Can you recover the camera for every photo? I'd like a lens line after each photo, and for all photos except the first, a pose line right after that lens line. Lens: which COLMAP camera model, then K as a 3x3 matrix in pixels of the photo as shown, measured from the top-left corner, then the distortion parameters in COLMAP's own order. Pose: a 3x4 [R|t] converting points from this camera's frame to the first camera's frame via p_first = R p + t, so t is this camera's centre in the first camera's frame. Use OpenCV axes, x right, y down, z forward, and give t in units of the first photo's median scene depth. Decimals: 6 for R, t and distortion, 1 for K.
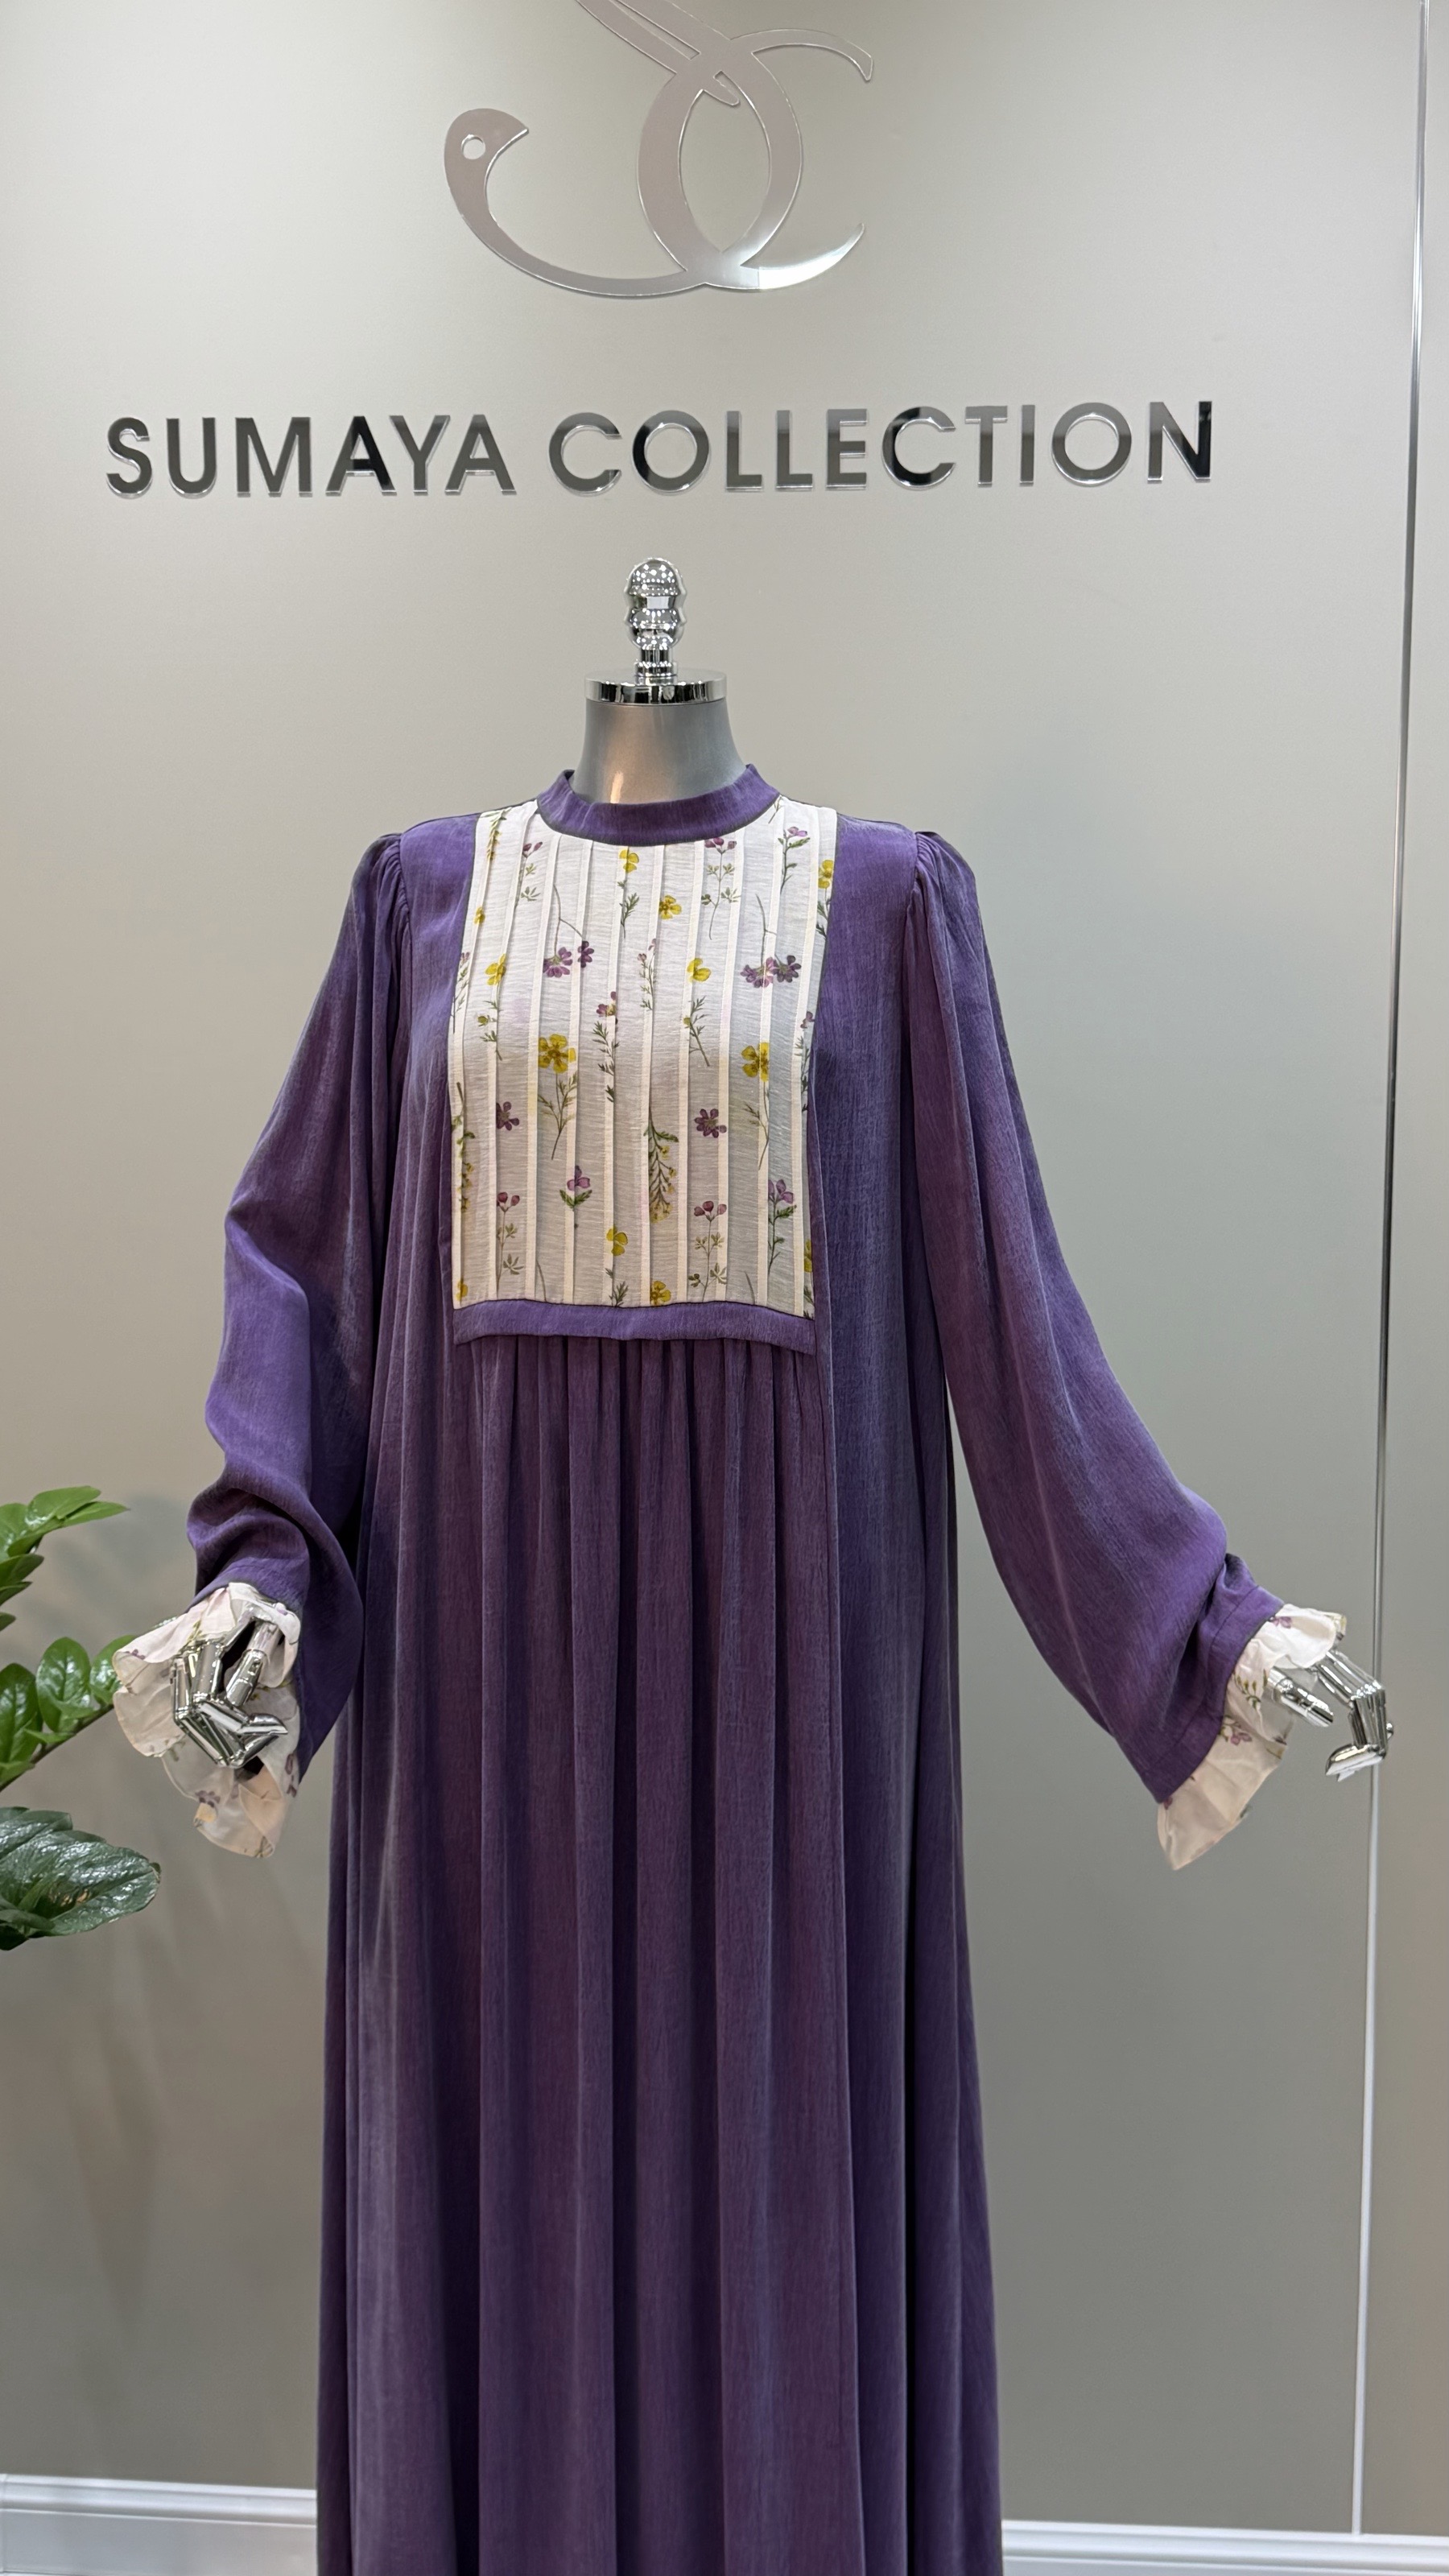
lens RADIAL K [[2547.0, 0, 712.6], [0, 2547.0, 1271.7], [0, 0, 1]] dist [0.076989, 0.000000]
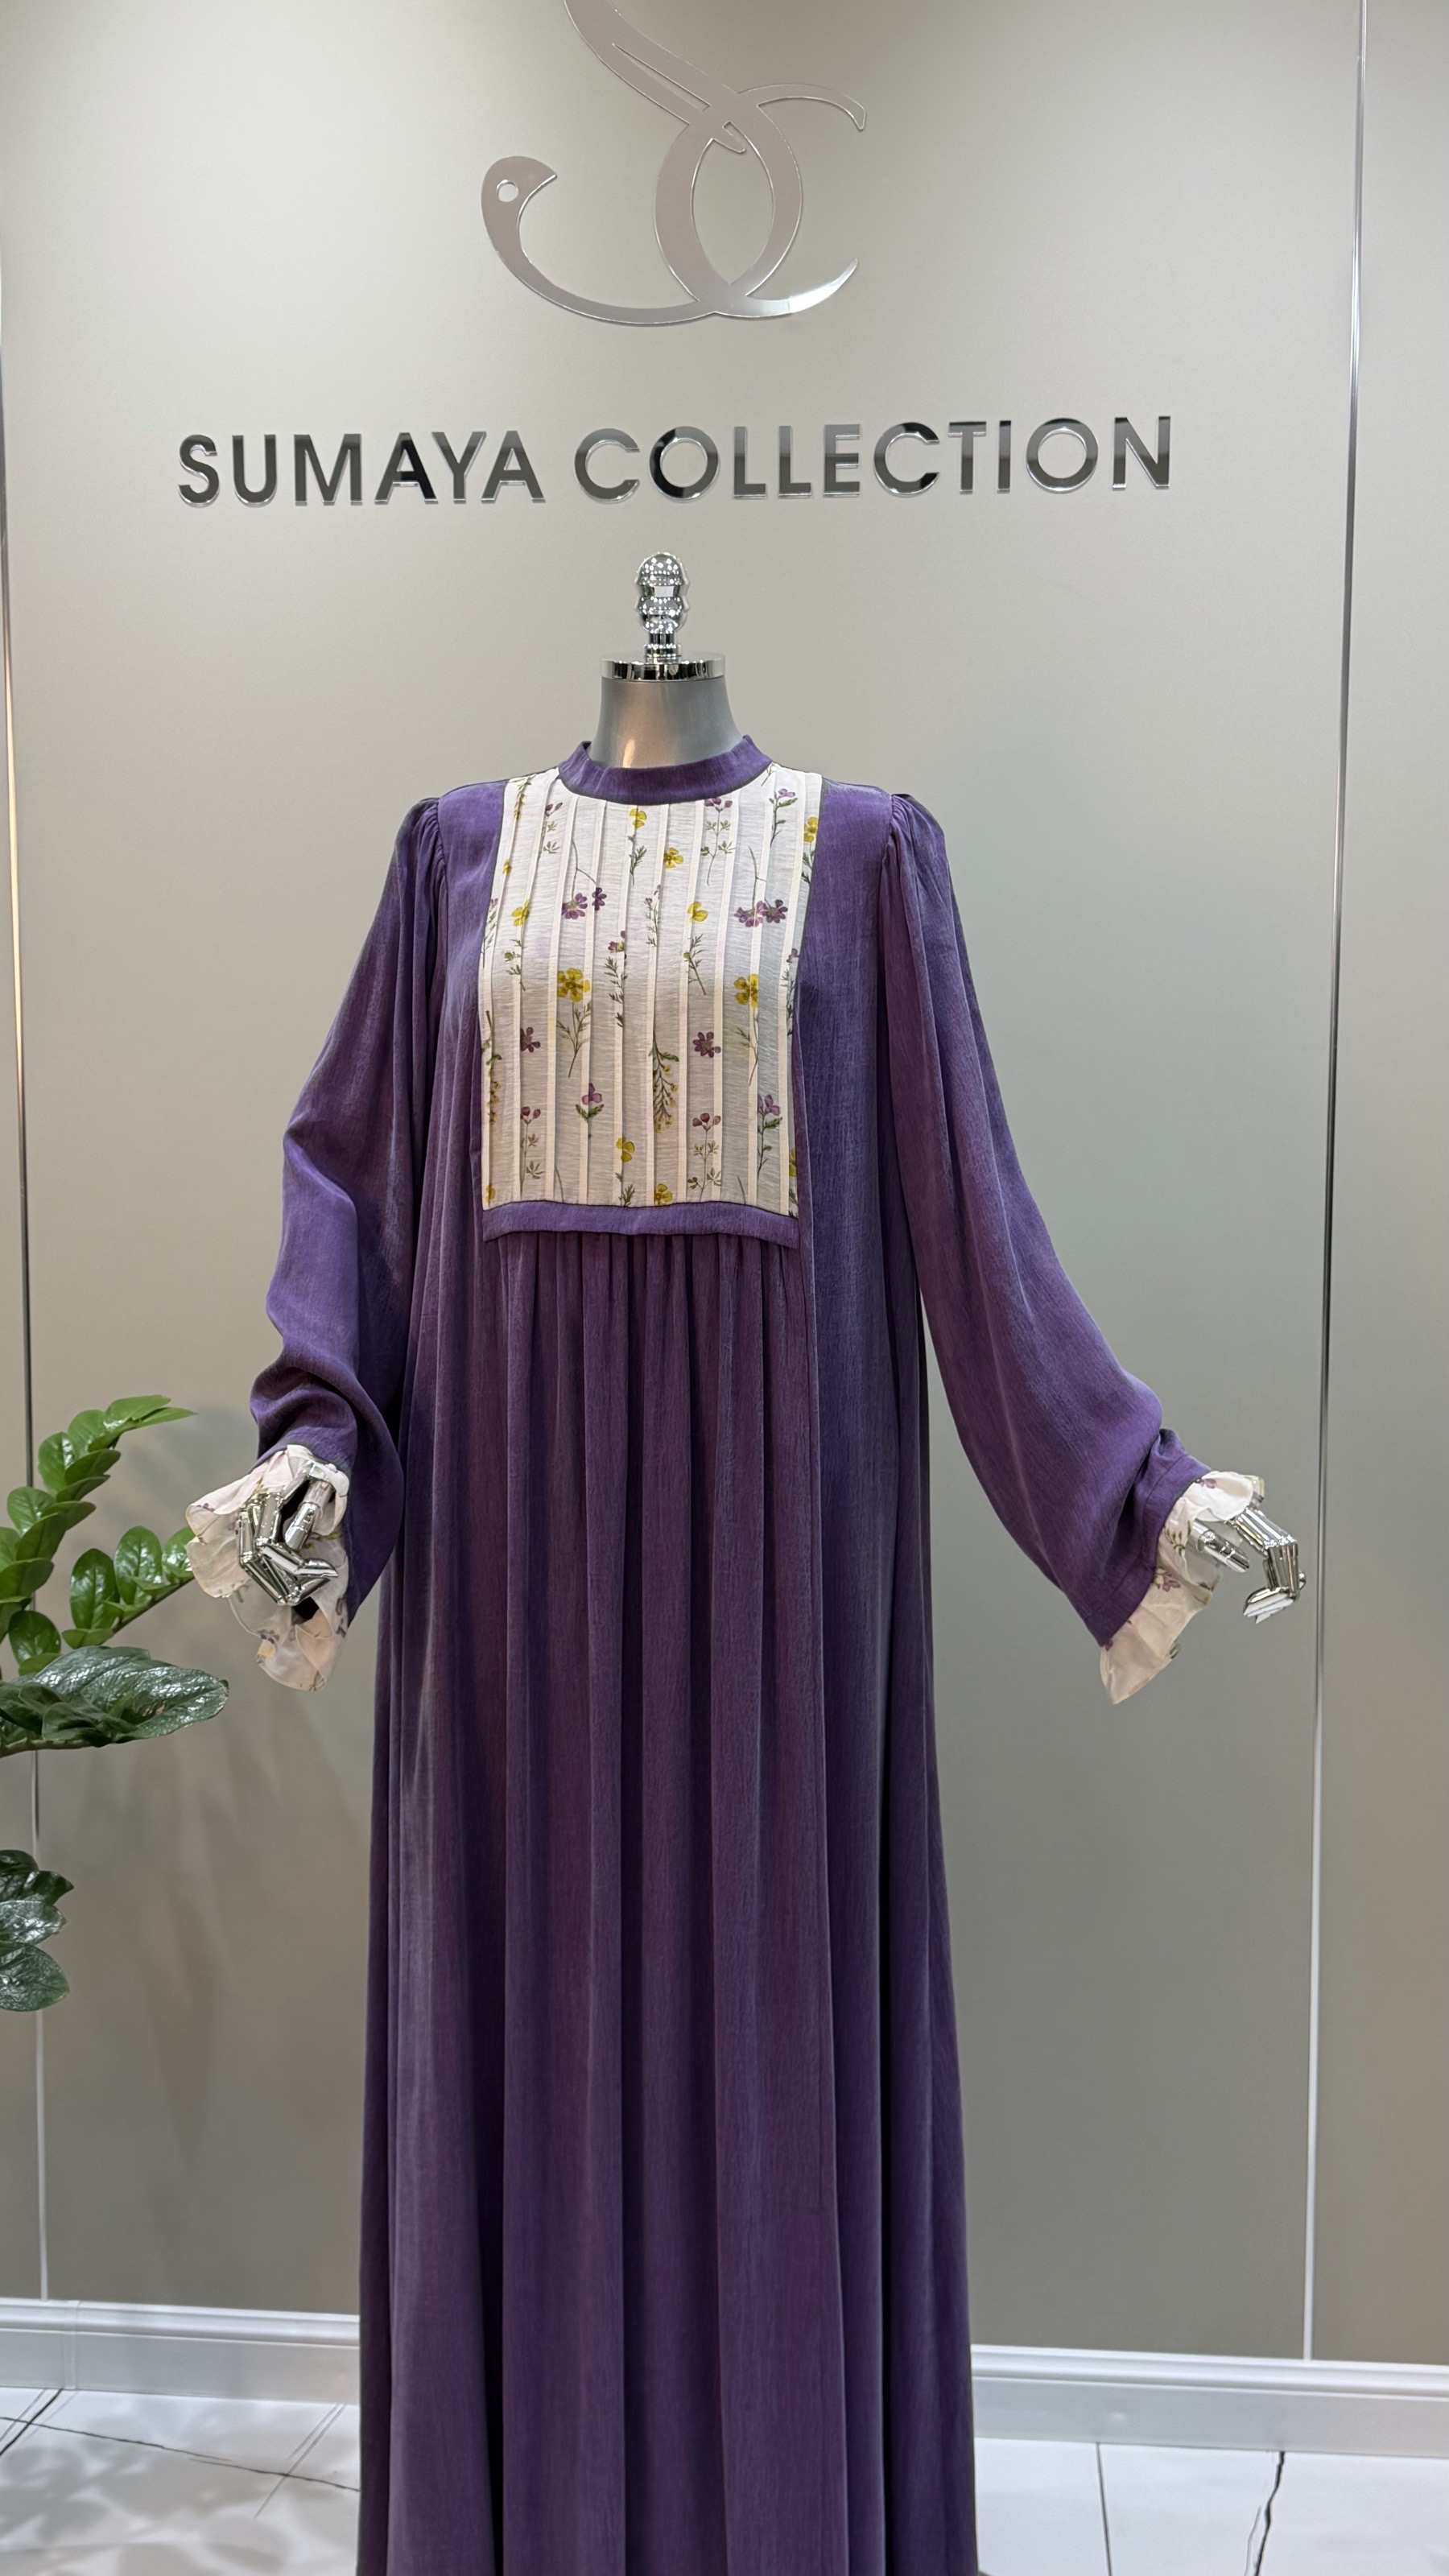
lens RADIAL K [[2547.0, 0, 708.9], [0, 2547.0, 1288.1], [0, 0, 1]] dist [0.076989, 0.000000]
pose [[0.999812, 0.002892, -0.019193, 0.021074], [-0.002976, 0.999986, -0.004345, 0.052881], [0.019180, 0.004401, 0.999806, -0.136565]]
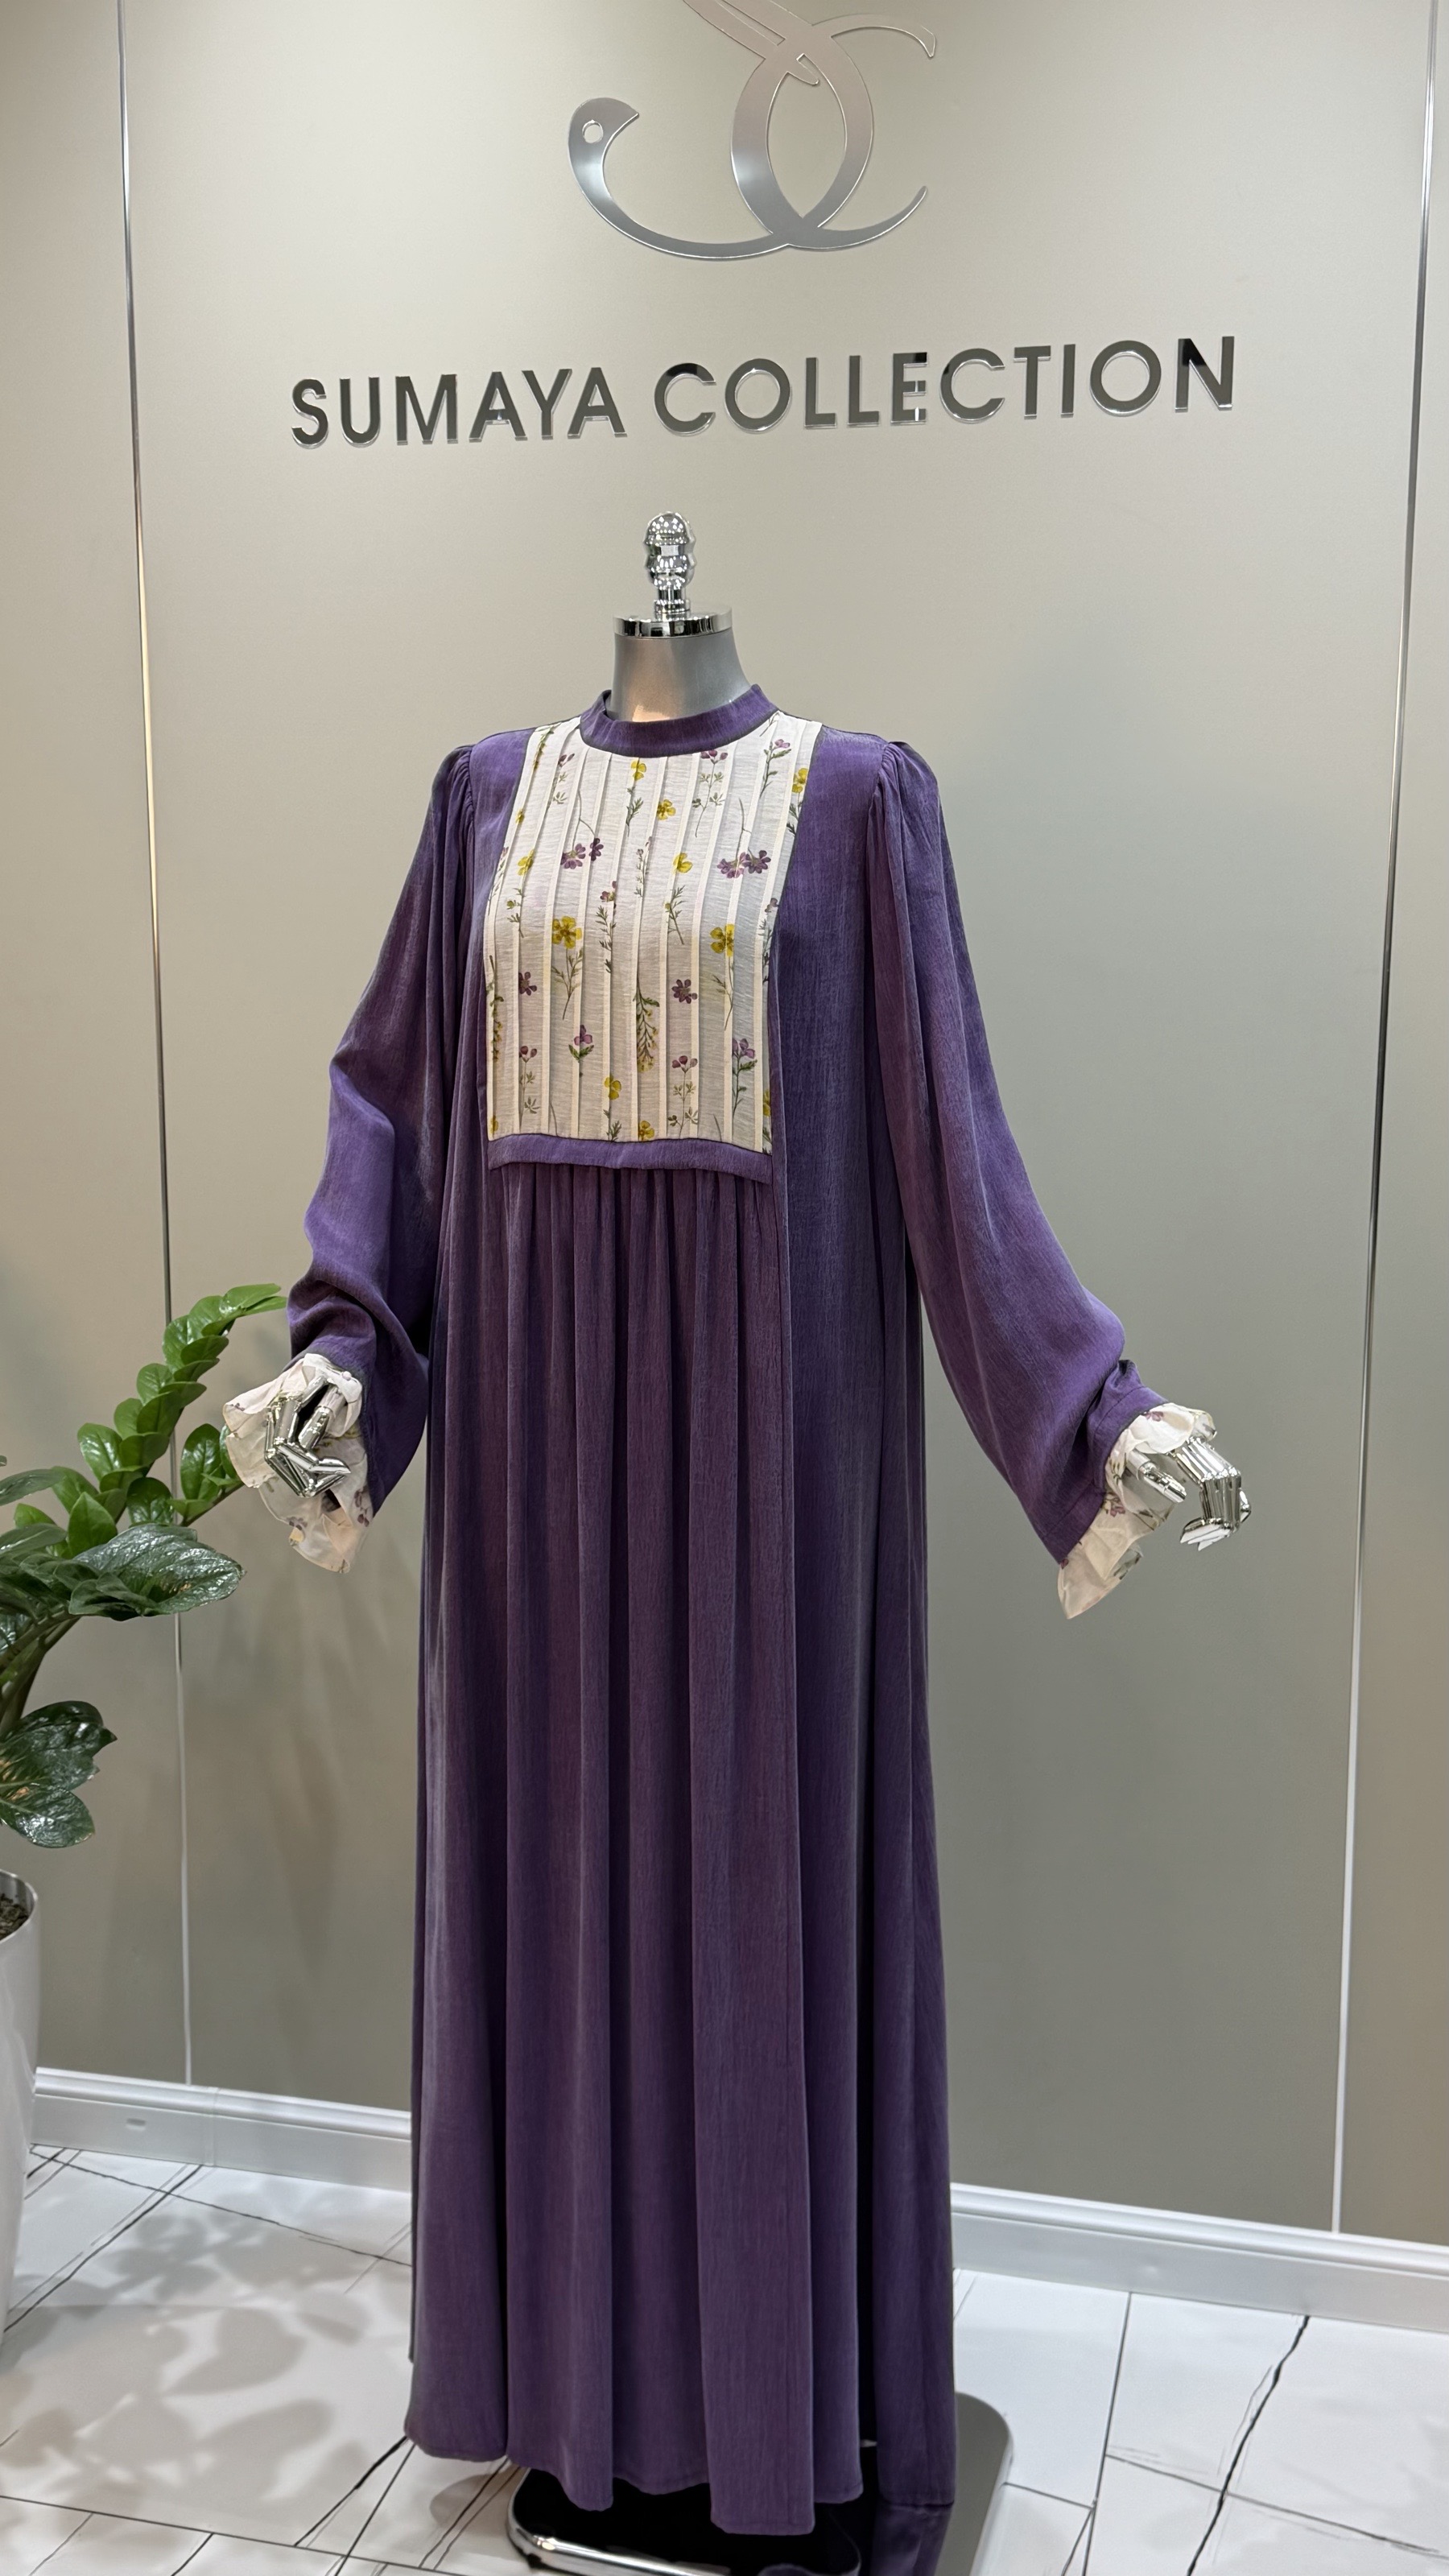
lens RADIAL K [[2547.0, 0, 696.5], [0, 2547.0, 1273.4], [0, 0, 1]] dist [0.076989, 0.000000]
pose [[0.984652, 0.028826, -0.172133, 0.205566], [-0.018268, 0.997871, 0.062609, 0.000002], [0.173571, -0.058503, 0.983082, -0.191866]]
